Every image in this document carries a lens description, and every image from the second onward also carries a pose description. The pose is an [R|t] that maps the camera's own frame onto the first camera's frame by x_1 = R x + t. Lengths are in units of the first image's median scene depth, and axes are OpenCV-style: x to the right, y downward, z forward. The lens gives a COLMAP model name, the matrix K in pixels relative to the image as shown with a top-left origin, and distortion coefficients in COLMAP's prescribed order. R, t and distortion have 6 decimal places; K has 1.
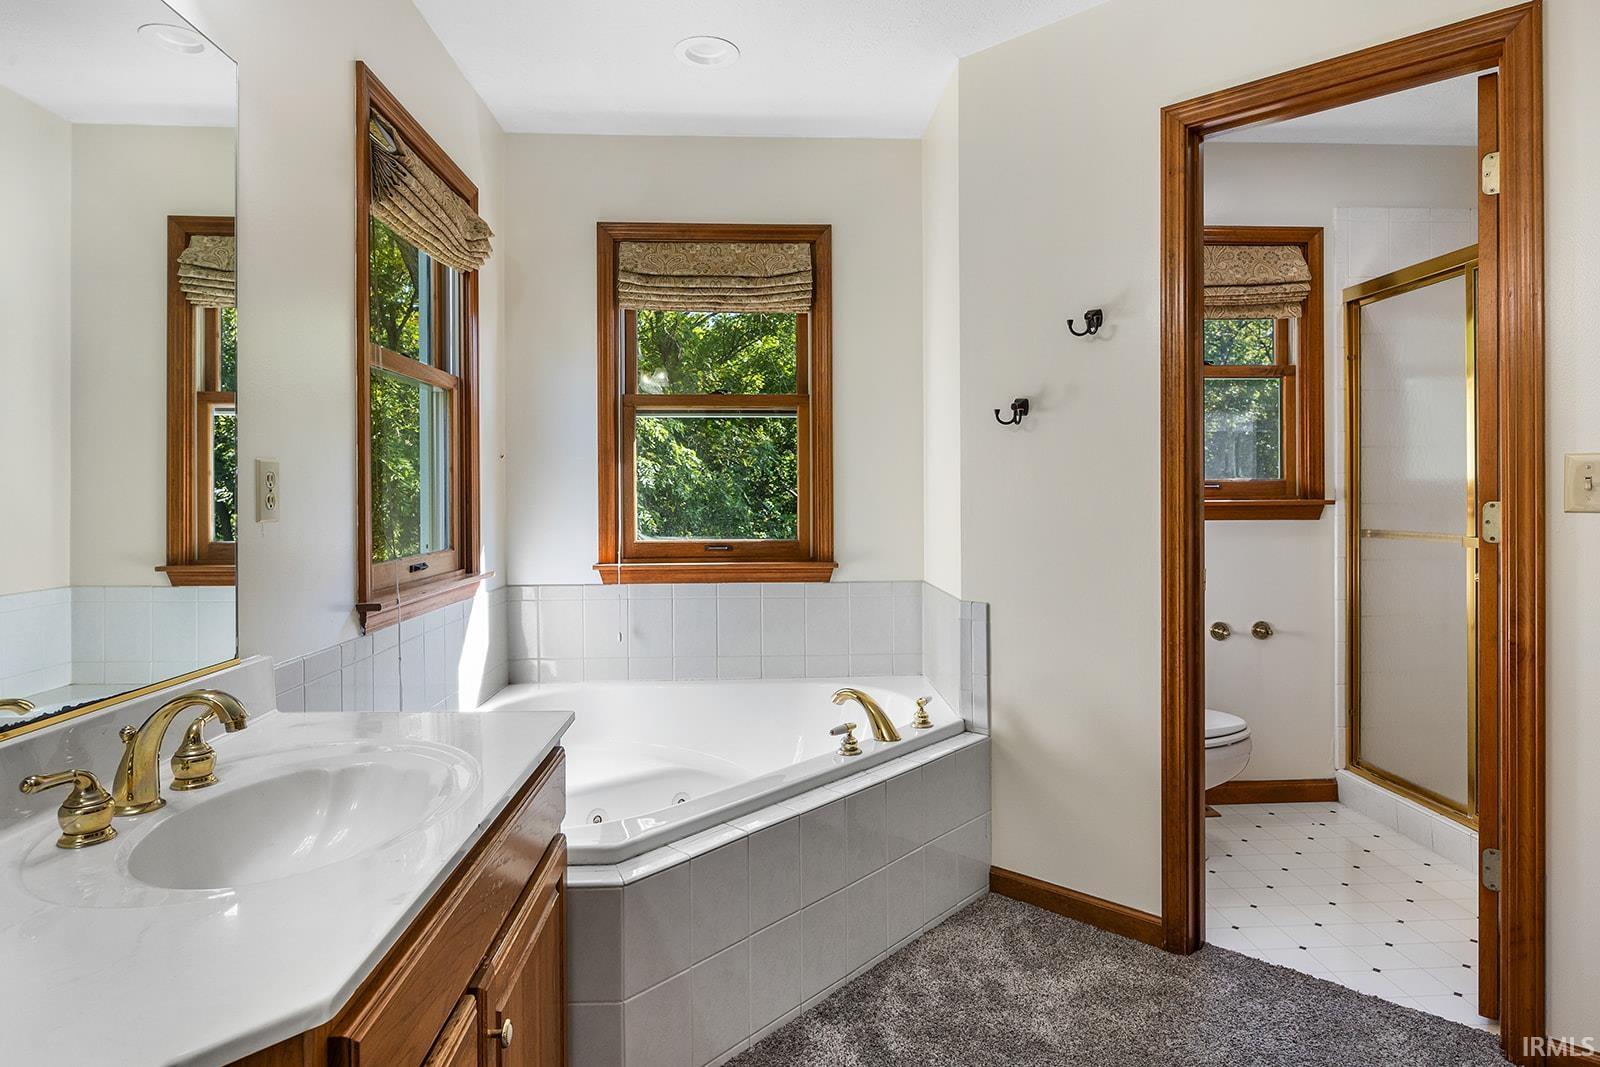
lens RADIAL K [[880.6, 0, 765.4], [0, 880.6, 503.6], [0, 0, 1]] dist [0.000439, 0.000859]
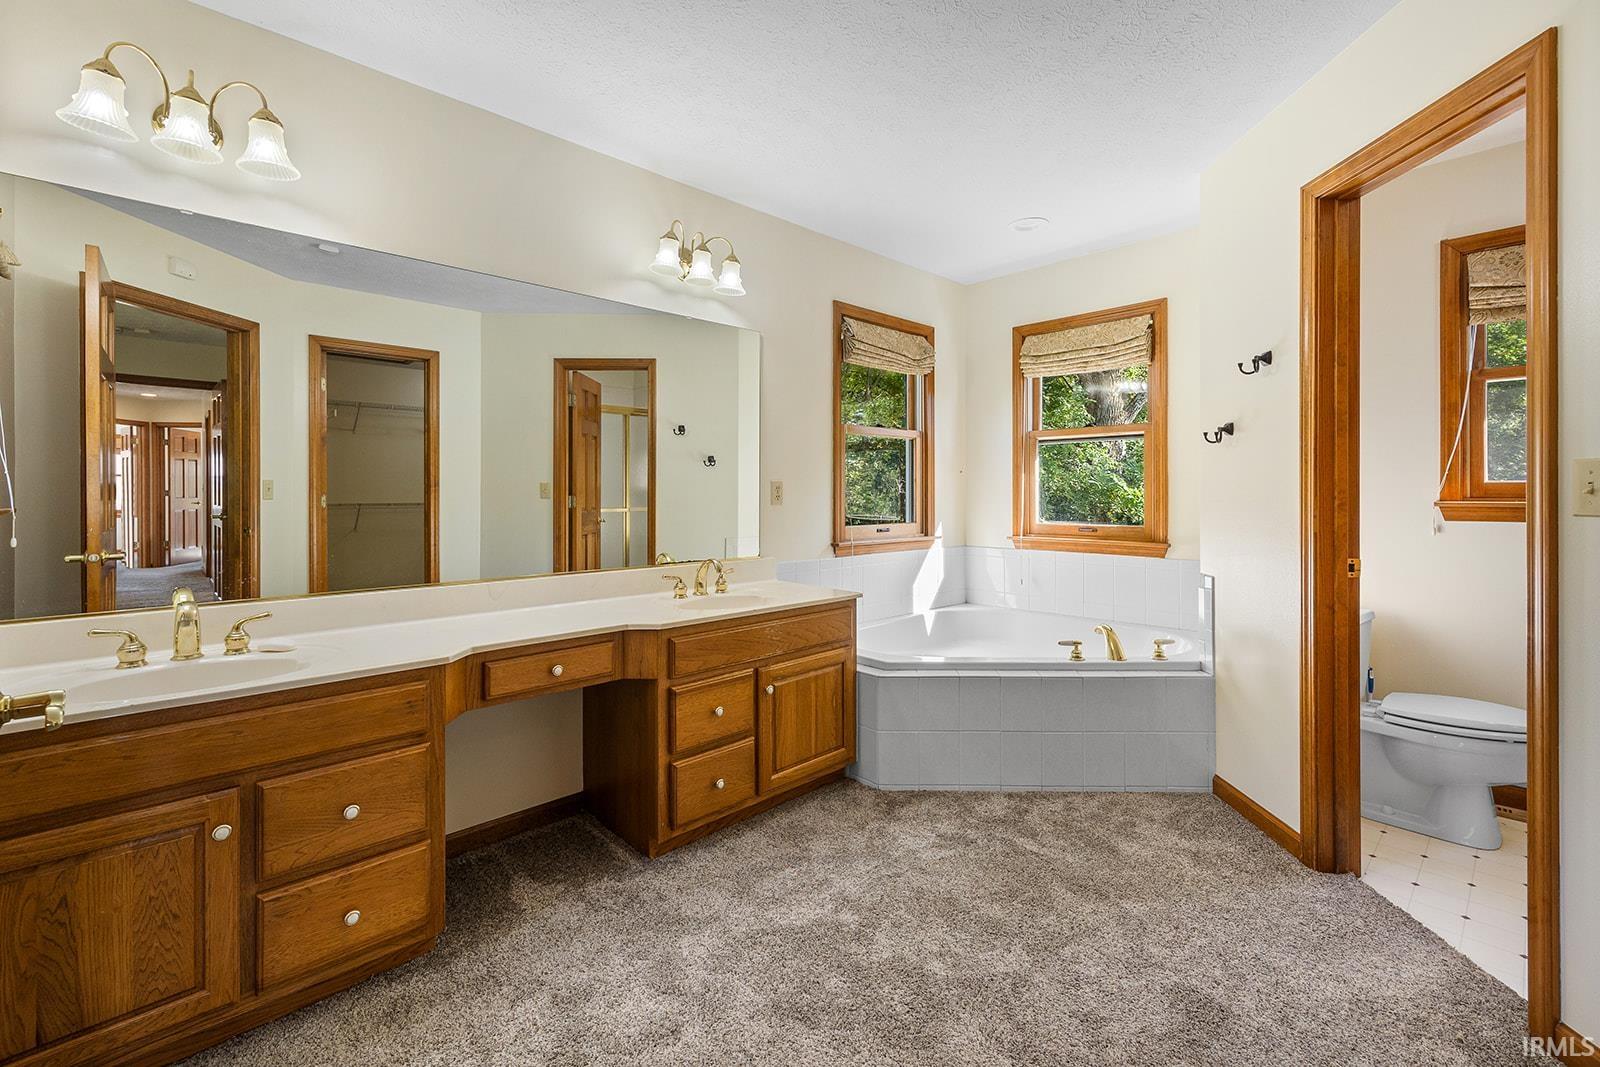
lens RADIAL K [[662.9, 0, 801.6], [0, 662.9, 498.9], [0, 0, 1]] dist [-0.000829, 0.000337]
pose [[0.652452, 0.008351, -0.757784, 0.577933], [-0.007620, 0.999961, 0.004459, -0.003709], [0.757792, 0.002865, 0.652490, -0.121042]]
